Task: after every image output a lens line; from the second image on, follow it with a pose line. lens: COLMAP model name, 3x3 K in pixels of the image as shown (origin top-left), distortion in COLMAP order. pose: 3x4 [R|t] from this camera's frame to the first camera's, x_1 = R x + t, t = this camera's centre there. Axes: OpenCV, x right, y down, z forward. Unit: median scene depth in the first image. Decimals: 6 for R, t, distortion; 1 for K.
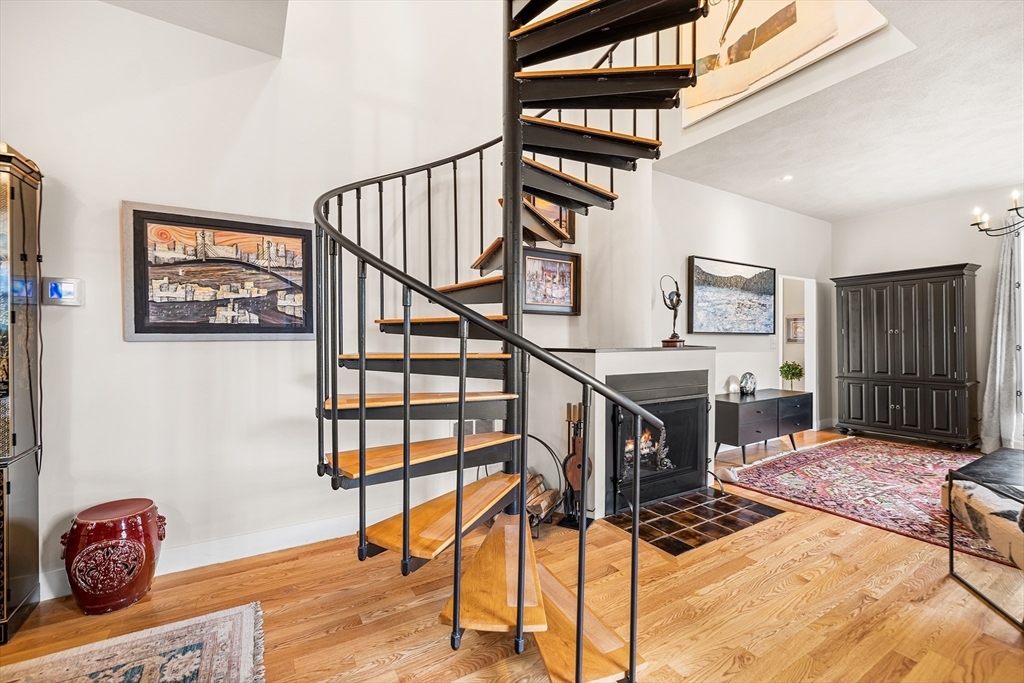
lens RADIAL K [[432.0, 0, 511.7], [0, 432.0, 341.4], [0, 0, 1]] dist [-0.000917, -0.000304]
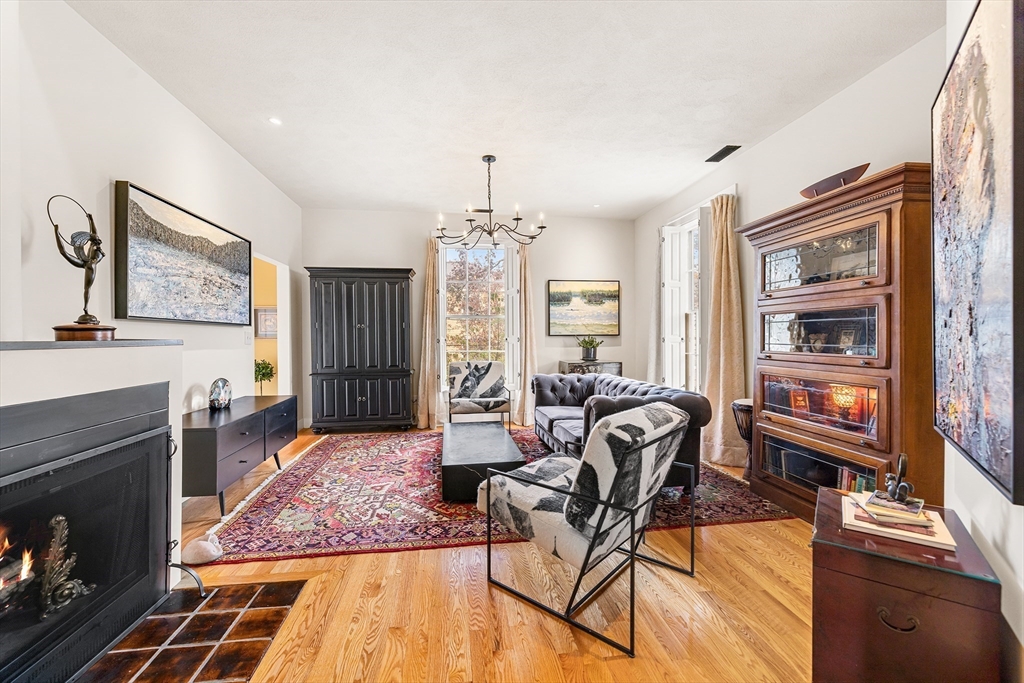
lens RADIAL K [[432.0, 0, 512.9], [0, 432.0, 341.8], [0, 0, 1]] dist [-0.000917, -0.000304]
pose [[0.400305, -0.006849, 0.916356, 0.111965], [0.002553, 0.999977, 0.006359, 0.011272], [-0.916378, -0.000206, 0.400313, 0.336802]]
